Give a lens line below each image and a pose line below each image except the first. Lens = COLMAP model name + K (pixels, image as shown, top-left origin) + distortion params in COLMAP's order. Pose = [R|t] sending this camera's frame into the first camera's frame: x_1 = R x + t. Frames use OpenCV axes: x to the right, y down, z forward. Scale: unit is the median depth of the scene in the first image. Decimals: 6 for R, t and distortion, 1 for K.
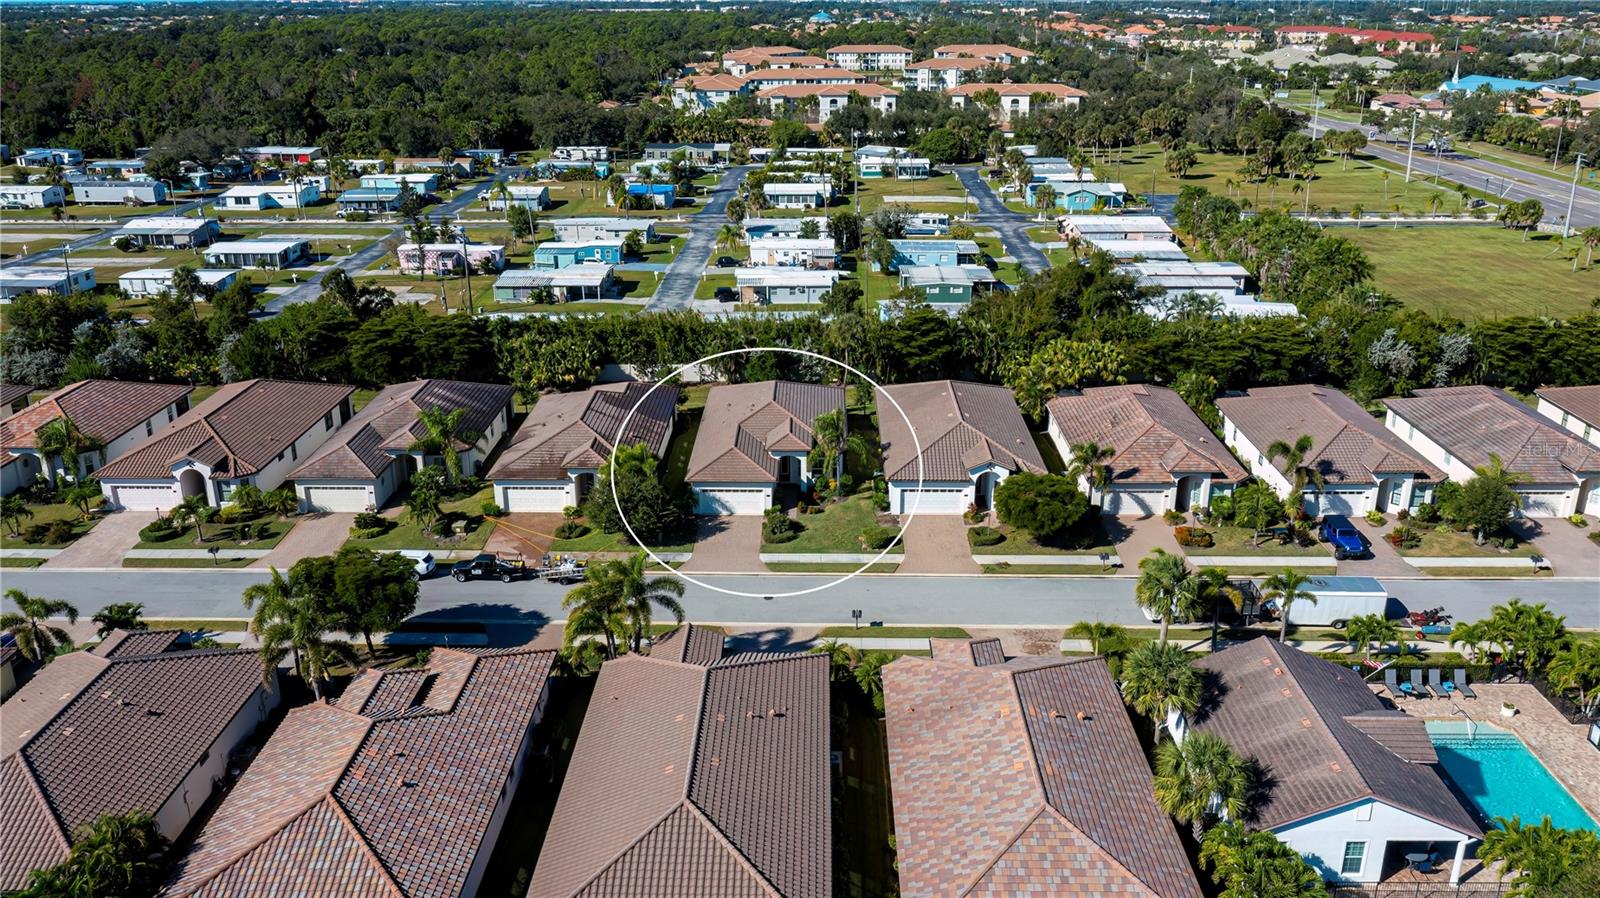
lens RADIAL K [[1258.4, 0, 801.8], [0, 1258.4, 443.8], [0, 0, 1]] dist [-0.013597, 0.004554]
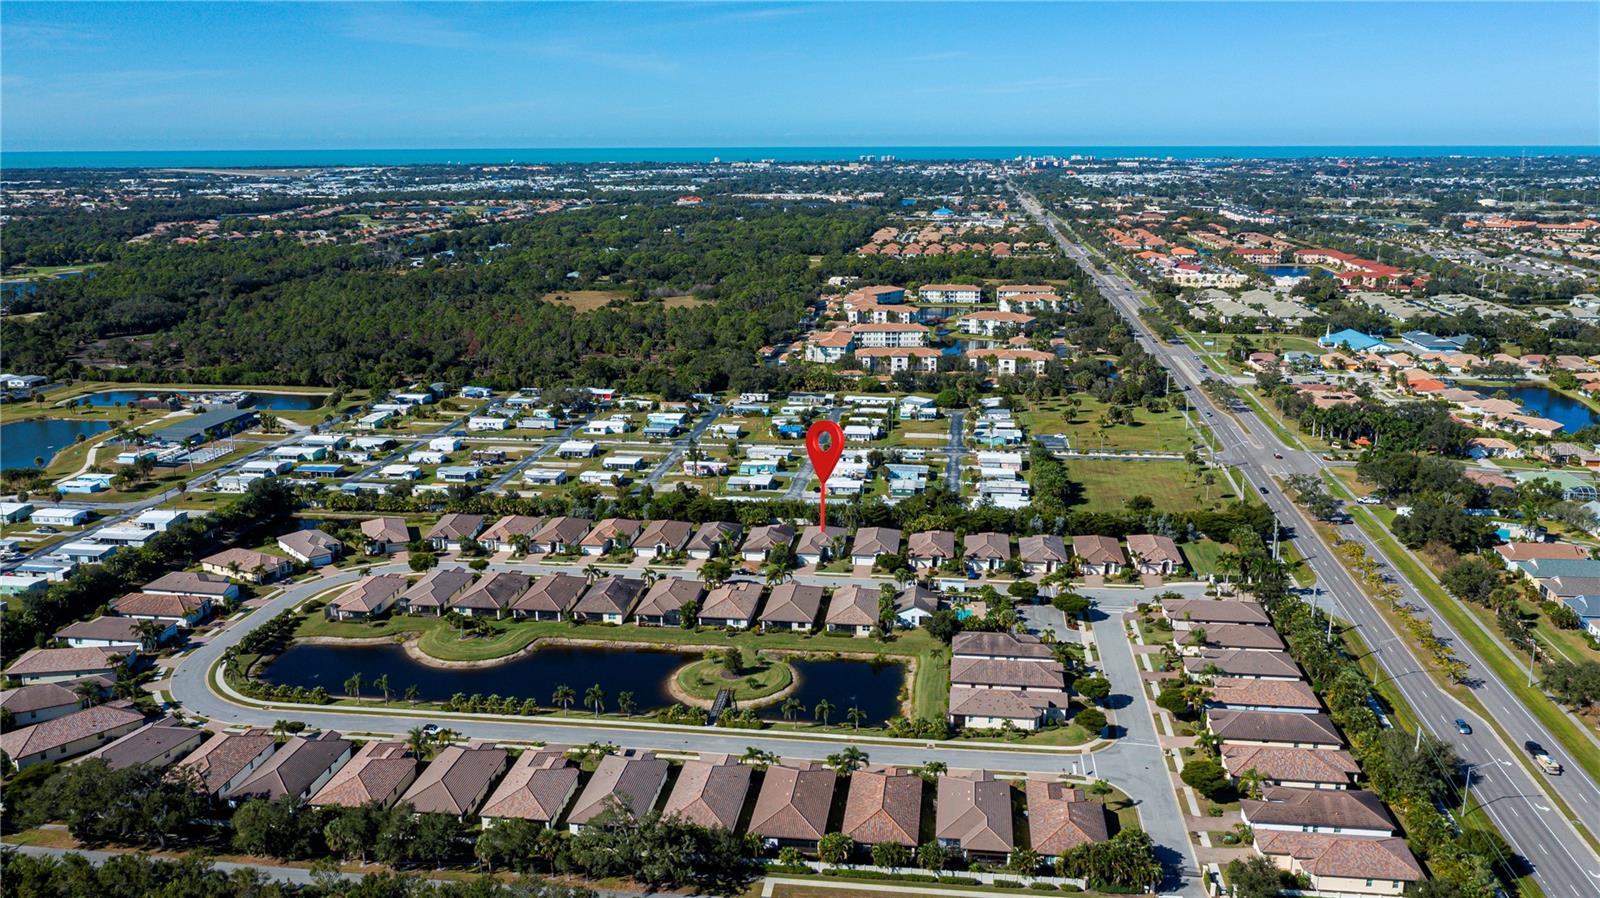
lens RADIAL K [[1258.4, 0, 801.8], [0, 1258.4, 443.8], [0, 0, 1]] dist [-0.013597, 0.004554]
pose [[0.993724, 0.026017, -0.108788, 0.228491], [-0.037623, 0.993651, -0.106032, 0.073985], [0.105339, 0.109459, 0.988394, -1.913187]]
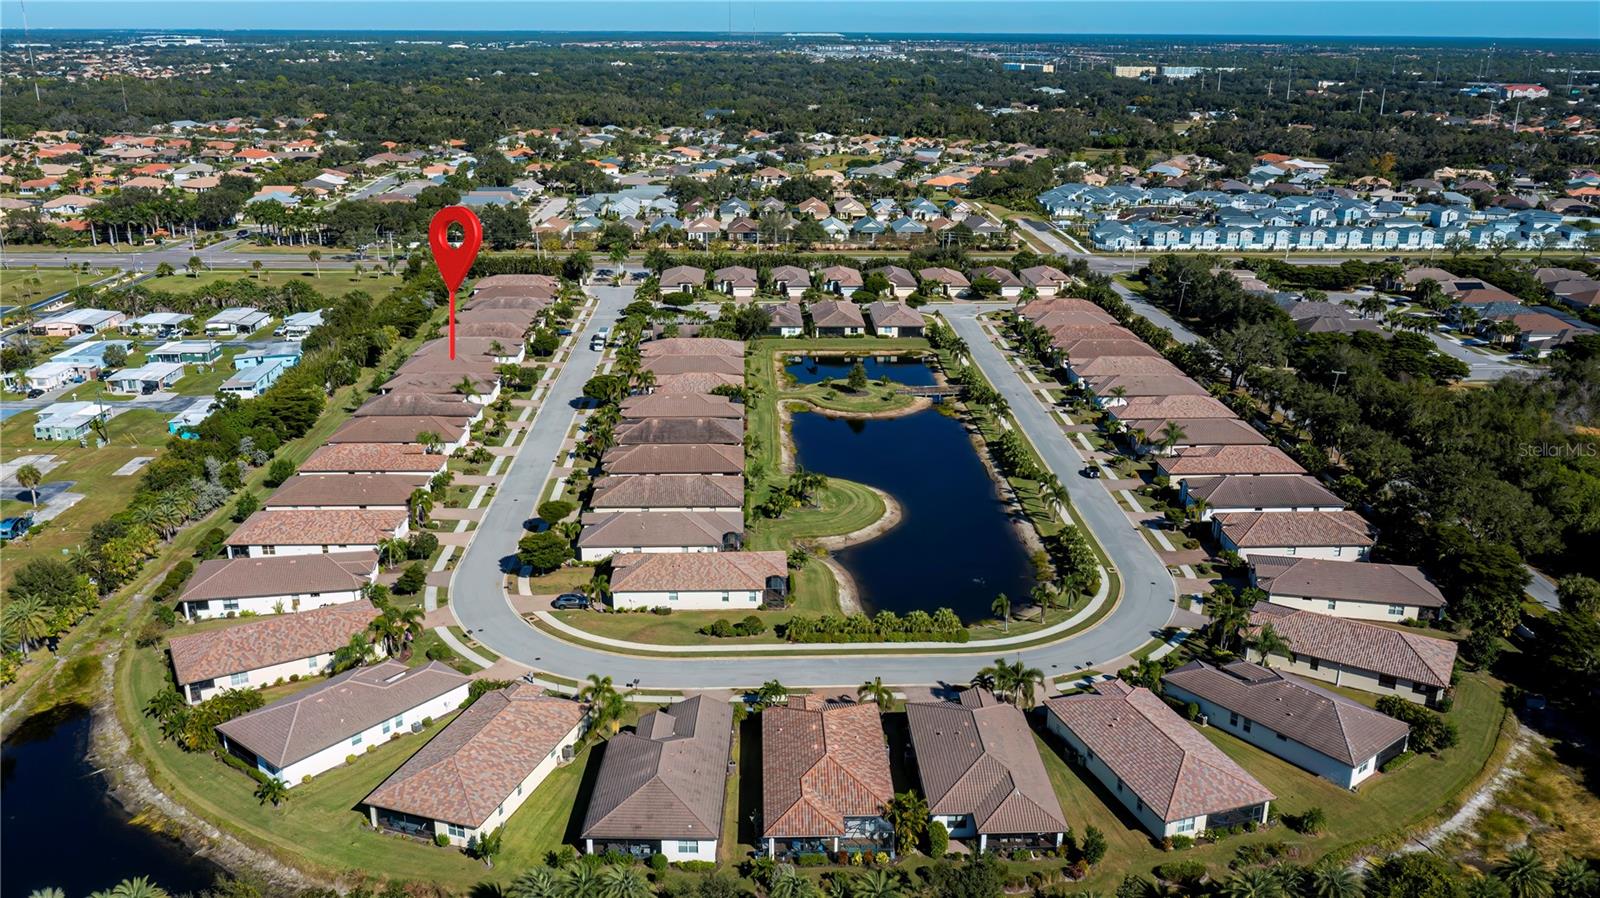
lens RADIAL K [[1238.2, 0, 797.2], [0, 1238.2, 504.0], [0, 0, 1]] dist [-0.001645, 0.004621]
pose [[-0.054943, -0.354631, 0.933391, -2.041458], [0.334370, 0.874295, 0.351860, -0.342207], [-0.940839, 0.331430, 0.070542, 0.221983]]
